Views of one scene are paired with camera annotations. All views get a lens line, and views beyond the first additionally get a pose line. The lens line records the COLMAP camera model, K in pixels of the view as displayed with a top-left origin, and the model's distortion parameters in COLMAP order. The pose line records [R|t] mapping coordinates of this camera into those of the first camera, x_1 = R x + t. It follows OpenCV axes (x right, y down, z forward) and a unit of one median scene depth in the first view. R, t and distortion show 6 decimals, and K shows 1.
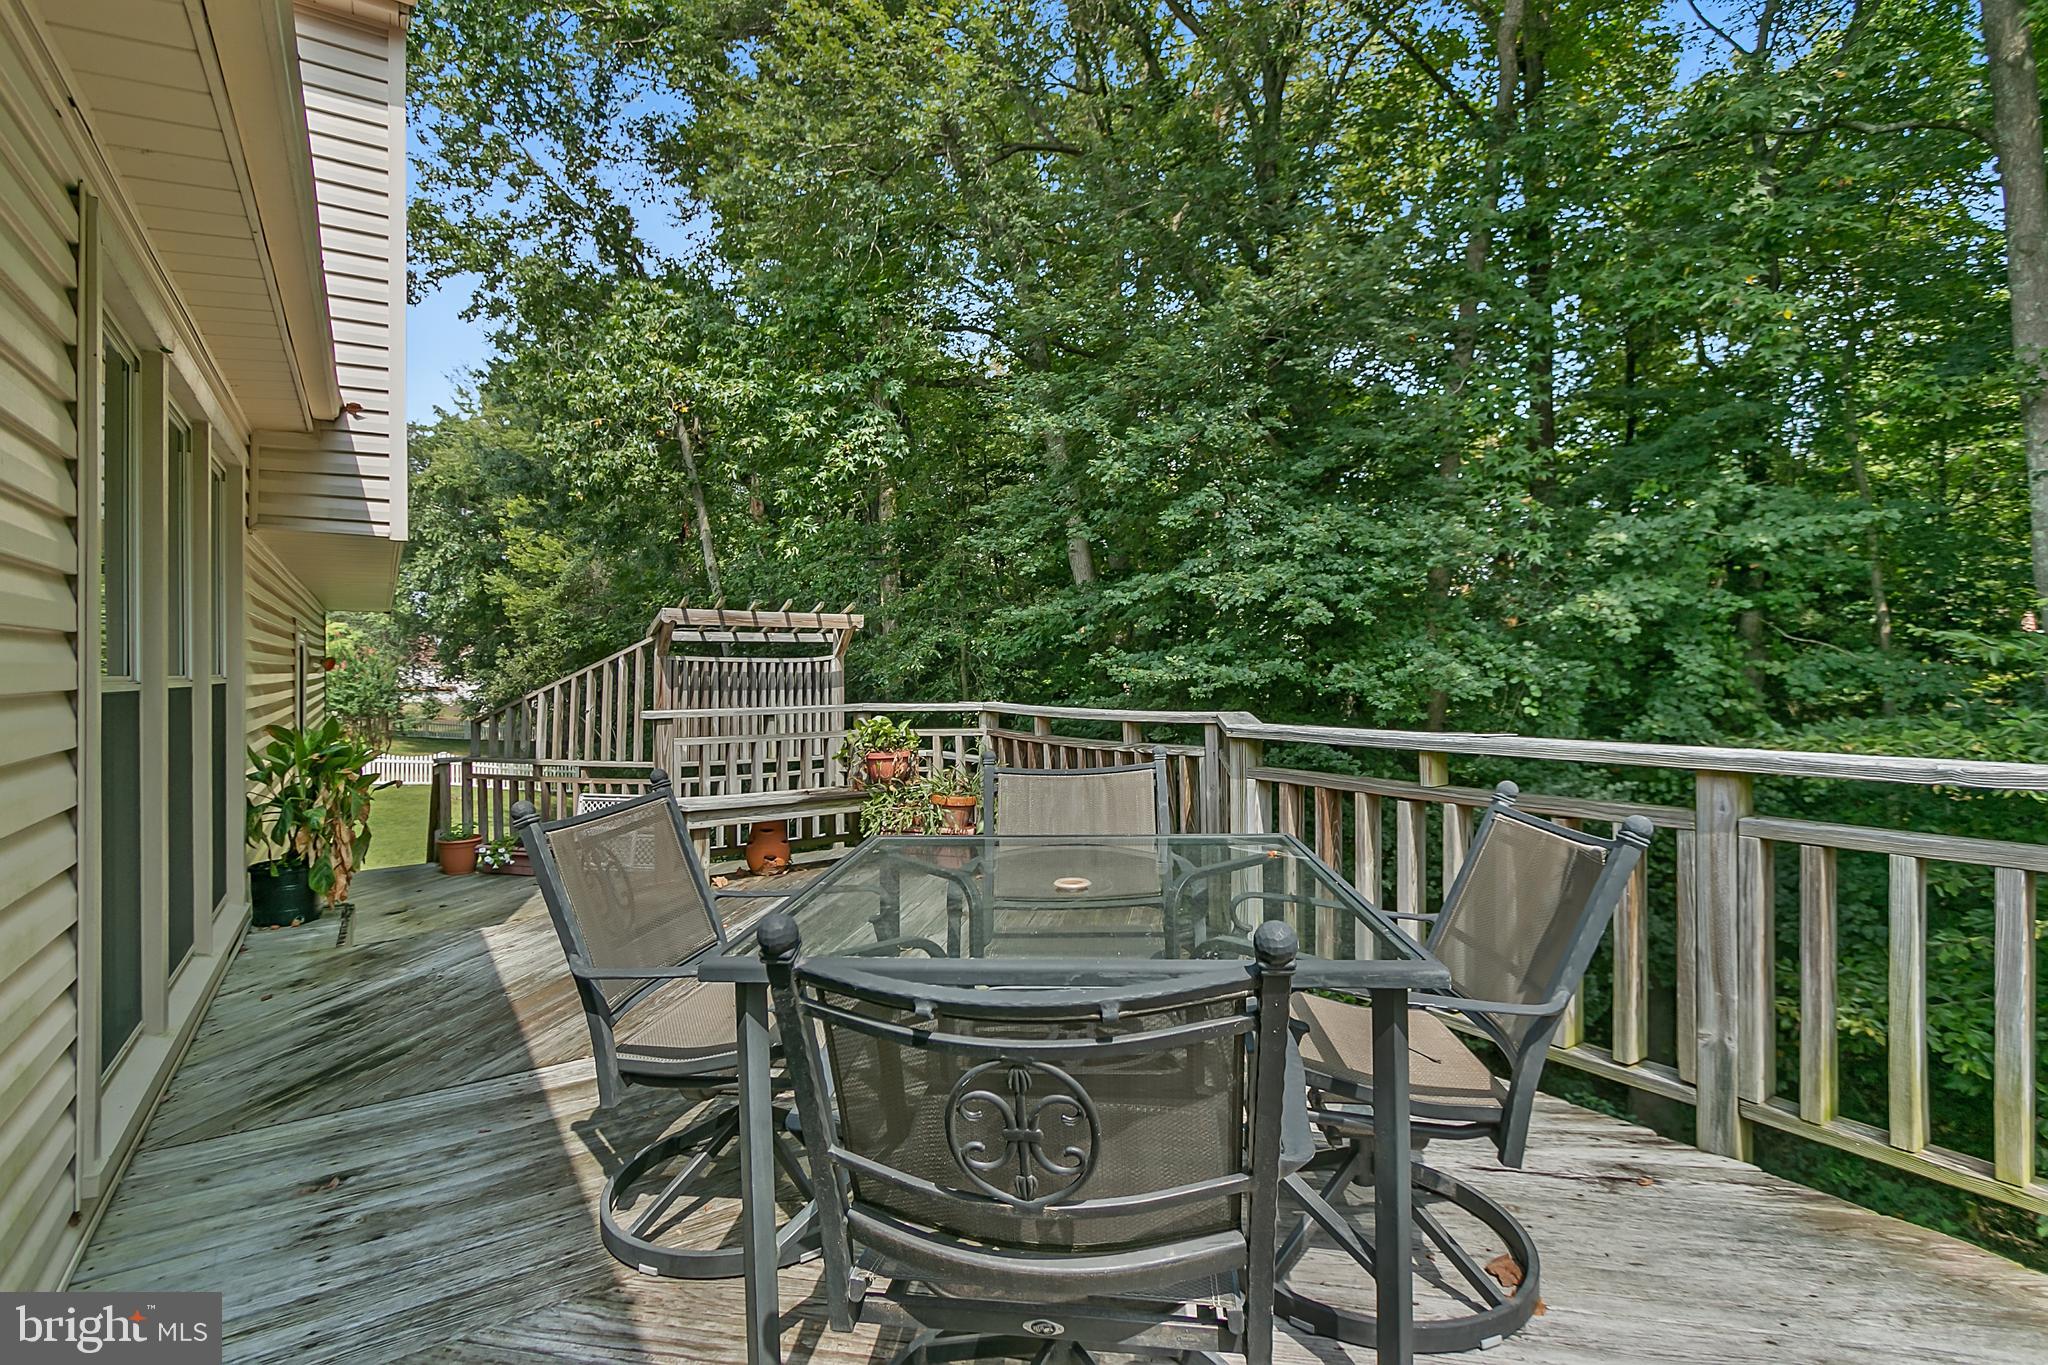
lens RADIAL K [[953.6, 0, 1018.7], [0, 953.6, 674.1], [0, 0, 1]] dist [0.002795, 0.000810]
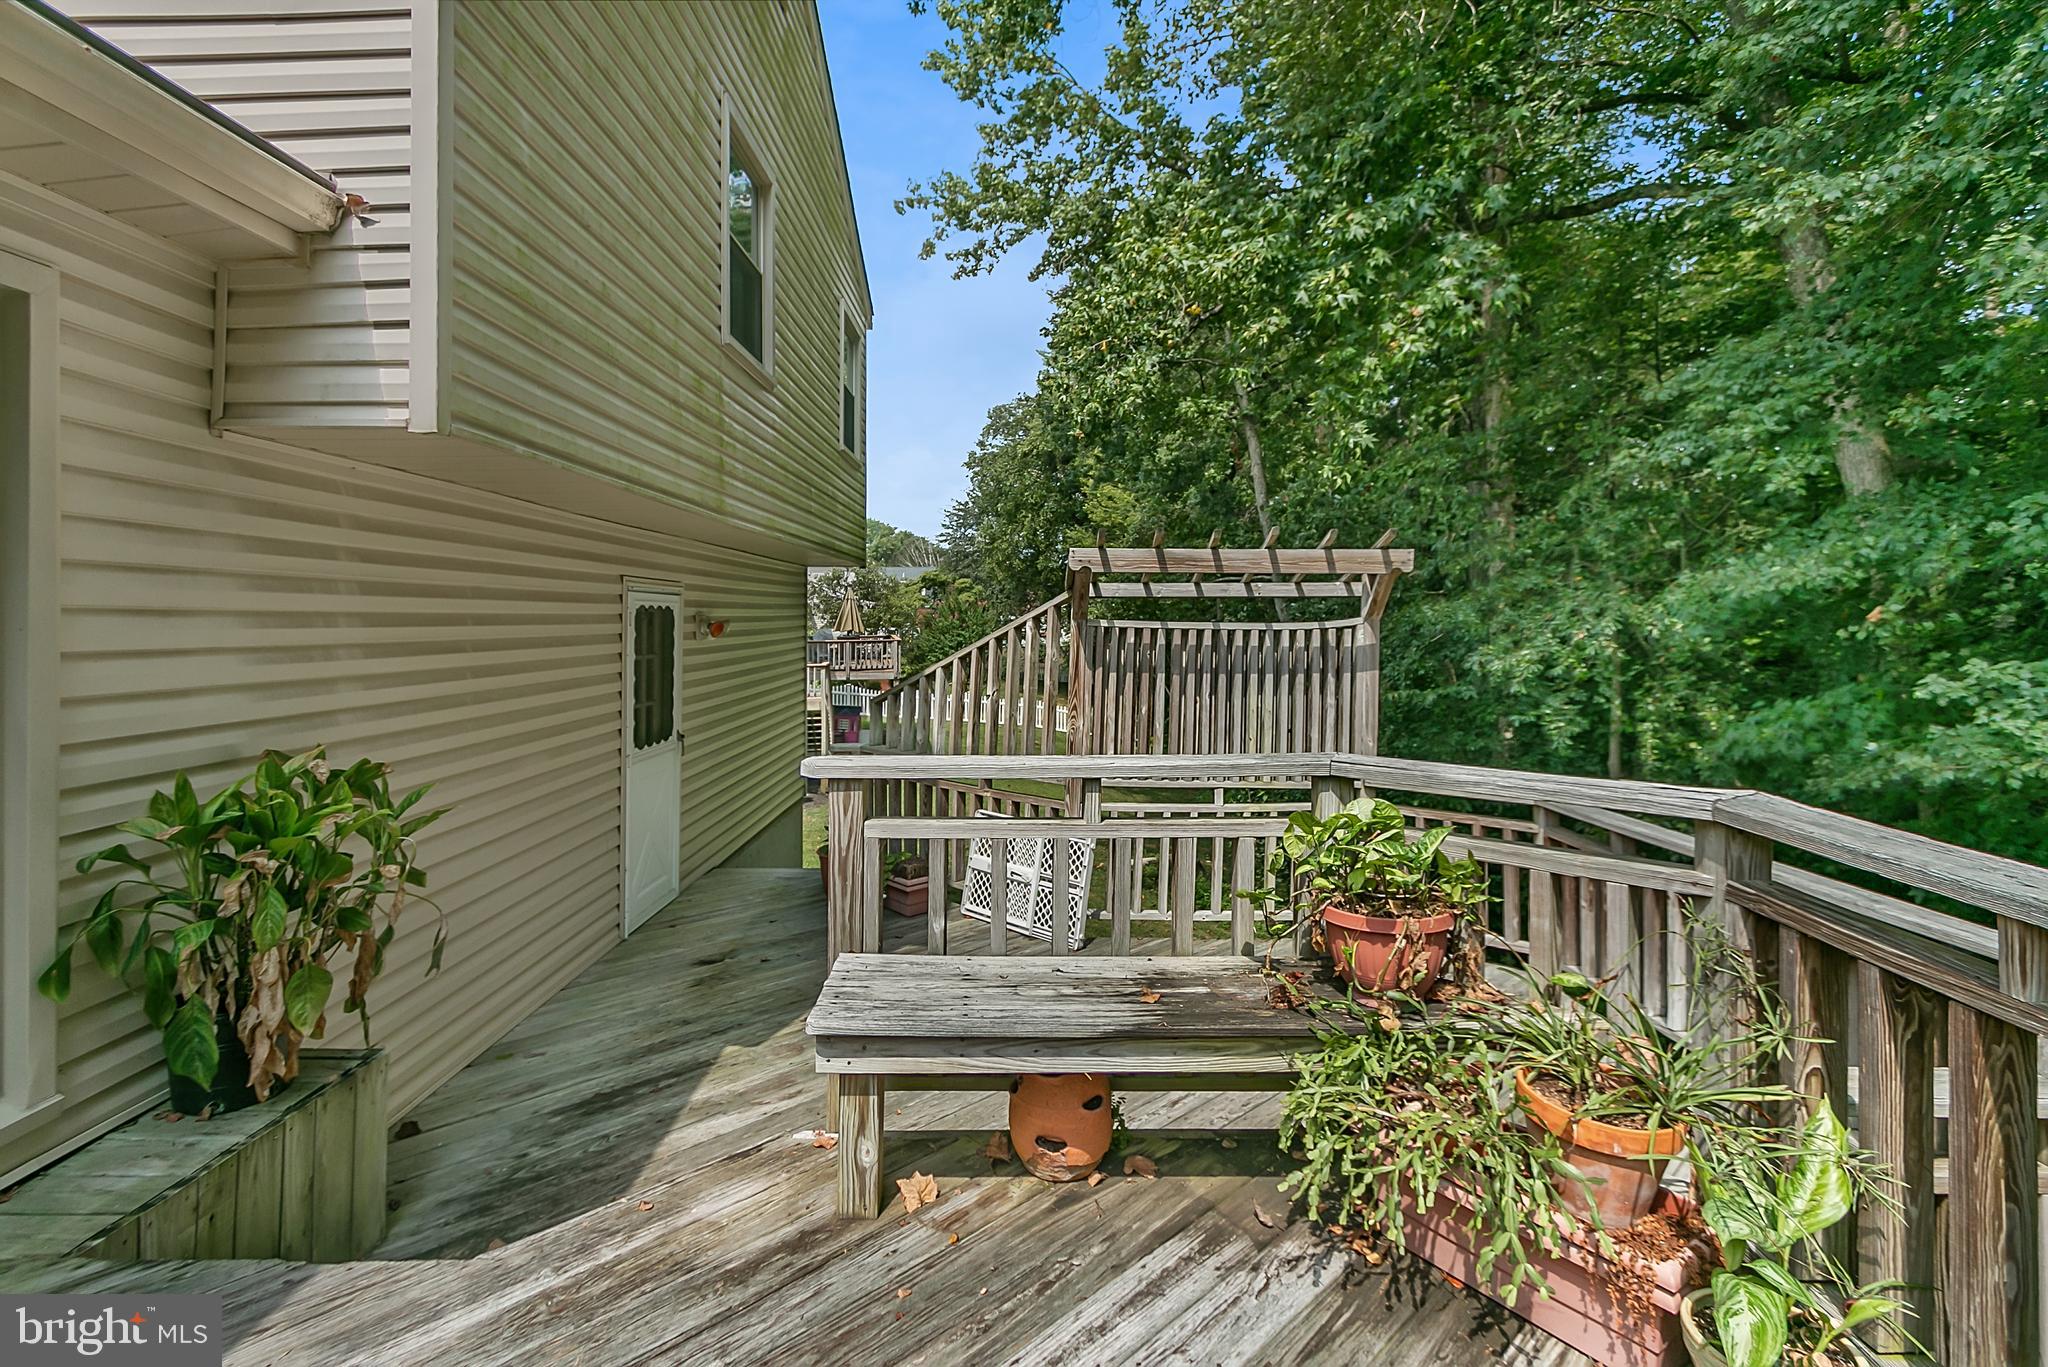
lens RADIAL K [[953.6, 0, 971.2], [0, 953.6, 626.1], [0, 0, 1]] dist [0.002795, 0.000810]
pose [[0.796927, 0.012108, -0.603954, -0.026917], [-0.010022, 0.999927, 0.006822, -0.017087], [0.603992, 0.000616, 0.796990, 0.383604]]
